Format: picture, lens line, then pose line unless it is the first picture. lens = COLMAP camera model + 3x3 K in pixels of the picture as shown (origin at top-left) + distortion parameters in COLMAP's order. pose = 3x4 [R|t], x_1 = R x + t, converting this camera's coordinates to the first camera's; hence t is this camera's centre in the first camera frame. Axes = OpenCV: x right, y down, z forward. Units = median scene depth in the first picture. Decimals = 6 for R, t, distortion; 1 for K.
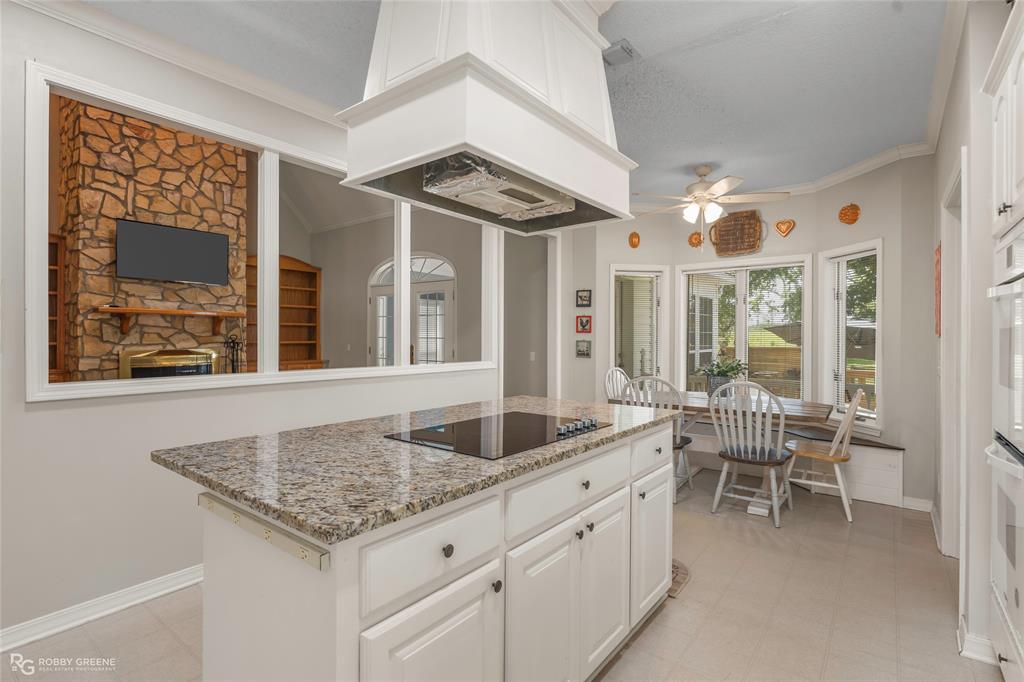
lens RADIAL K [[492.5, 0, 513.3], [0, 492.5, 337.7], [0, 0, 1]] dist [0.000537, 0.000162]
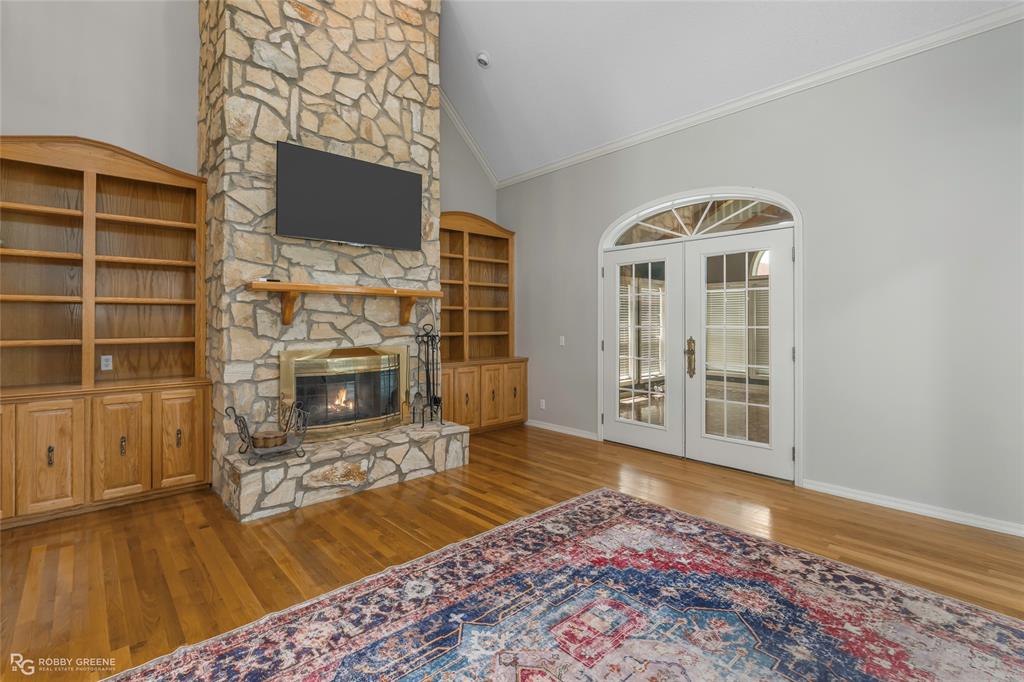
lens RADIAL K [[470.9, 0, 515.5], [0, 470.9, 320.7], [0, 0, 1]] dist [-0.002940, 0.000110]
pose [[0.985557, -0.007415, -0.169182, -0.382499], [0.006276, 0.999954, -0.007267, -0.005839], [0.169228, 0.006101, 0.985558, 0.435933]]
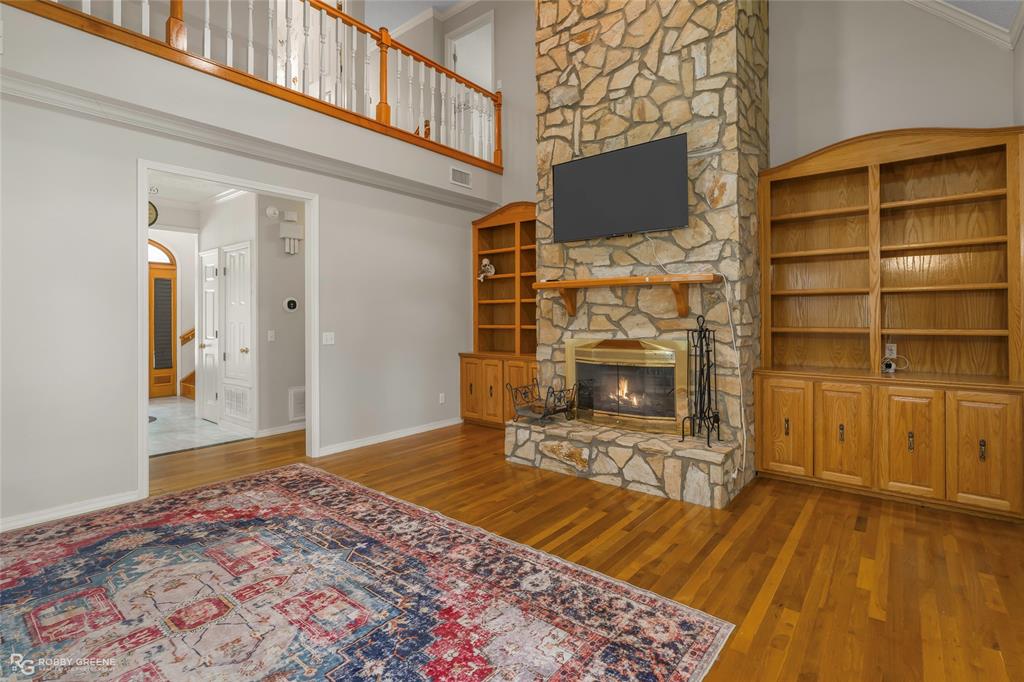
lens RADIAL K [[486.0, 0, 512.1], [0, 486.0, 315.0], [0, 0, 1]] dist [-0.005365, 0.000140]
pose [[-0.023004, -0.008467, -0.999700, -0.044466], [0.002360, 0.999961, -0.008523, -0.003286], [0.999733, -0.002556, -0.022983, 0.903796]]
